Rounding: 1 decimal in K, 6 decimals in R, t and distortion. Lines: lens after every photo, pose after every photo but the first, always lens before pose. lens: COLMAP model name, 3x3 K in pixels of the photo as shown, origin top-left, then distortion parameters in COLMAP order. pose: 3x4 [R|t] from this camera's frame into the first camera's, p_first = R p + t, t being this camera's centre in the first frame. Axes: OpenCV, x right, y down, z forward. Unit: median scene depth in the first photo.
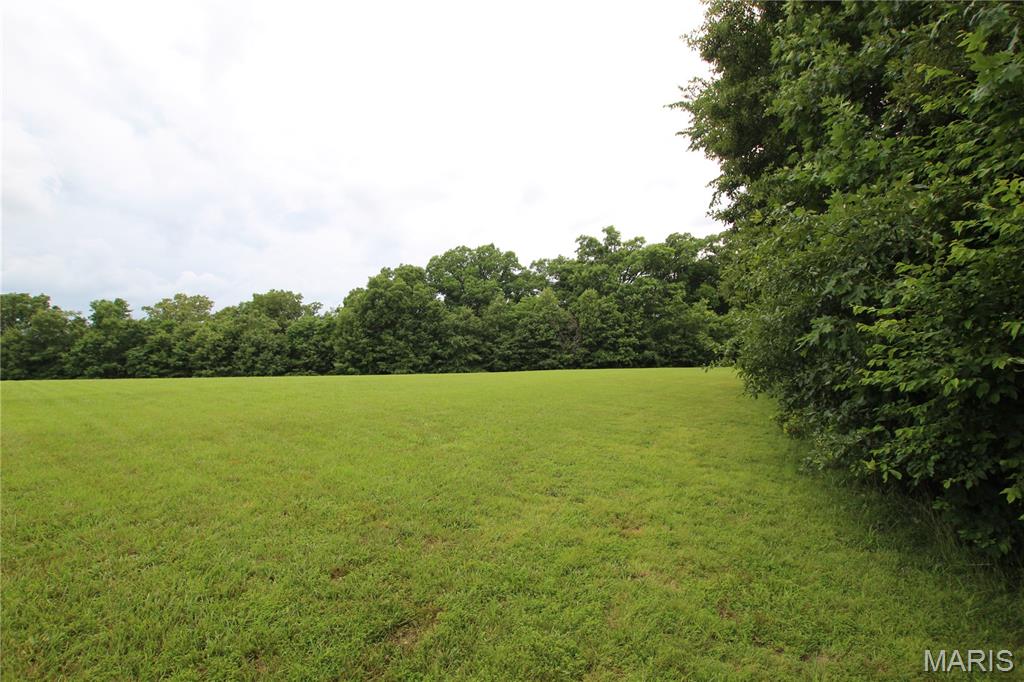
lens RADIAL K [[474.8, 0, 508.7], [0, 474.8, 346.0], [0, 0, 1]] dist [-0.039638, 0.006420]
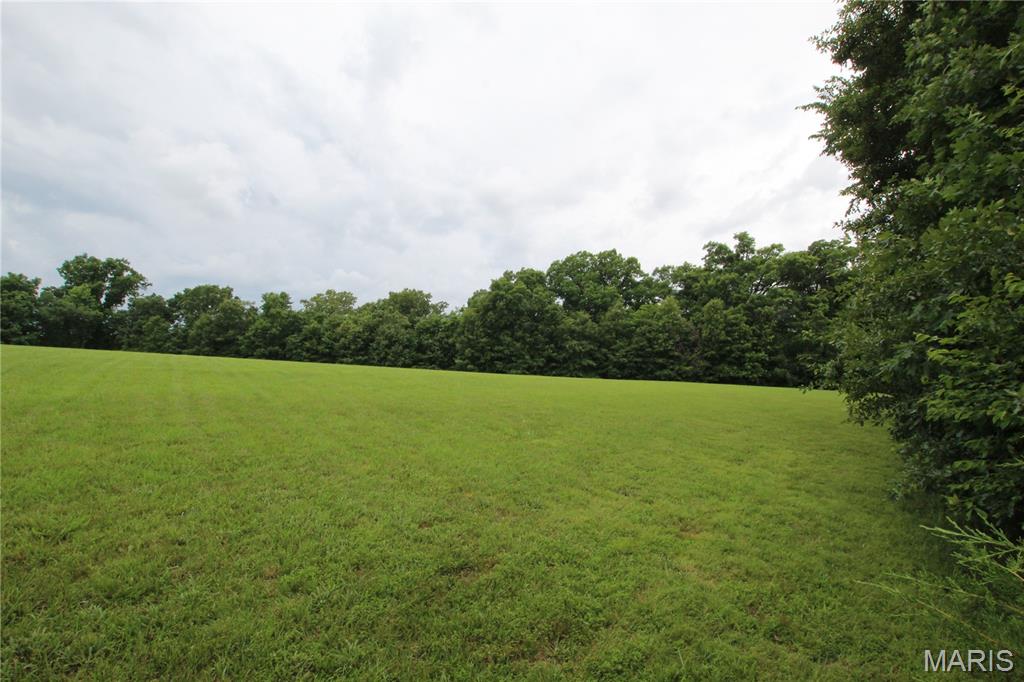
lens RADIAL K [[474.8, 0, 508.7], [0, 474.8, 346.0], [0, 0, 1]] dist [-0.039638, 0.006420]
pose [[0.967661, 0.058645, -0.245343, 0.007982], [-0.060717, 0.998155, -0.000885, -0.000352], [0.244838, 0.015752, 0.969436, -0.010555]]
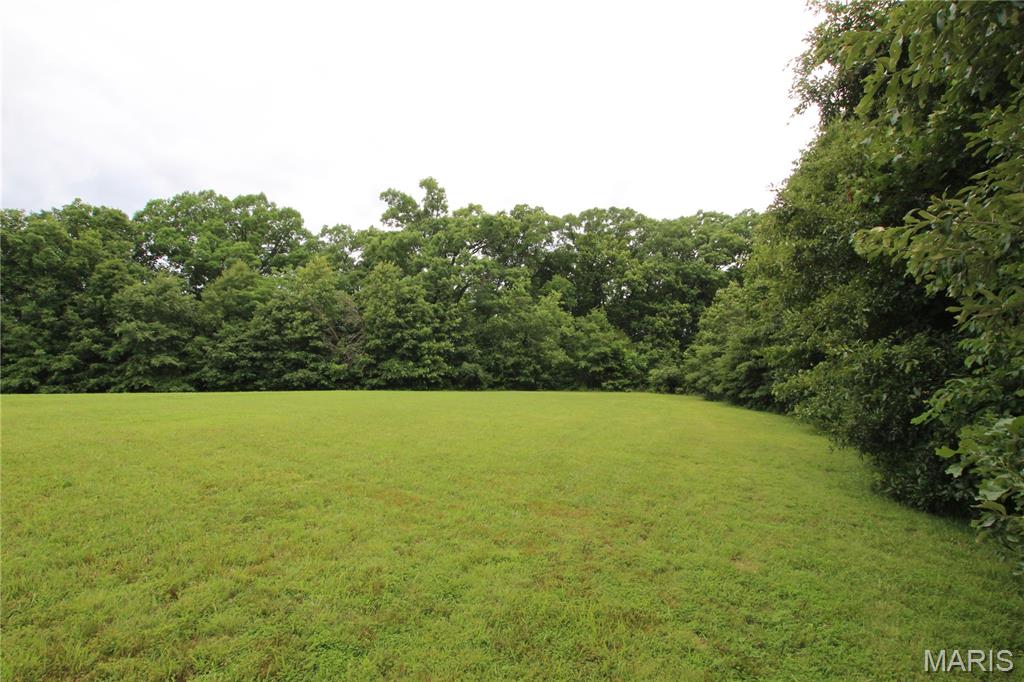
lens RADIAL K [[487.4, 0, 482.4], [0, 487.4, 340.3], [0, 0, 1]] dist [-0.019835, -0.000014]
pose [[0.972500, 0.054651, 0.226401, 0.164337], [-0.047291, 0.998165, -0.037811, 0.002912], [-0.228052, 0.026064, 0.973300, 0.356015]]
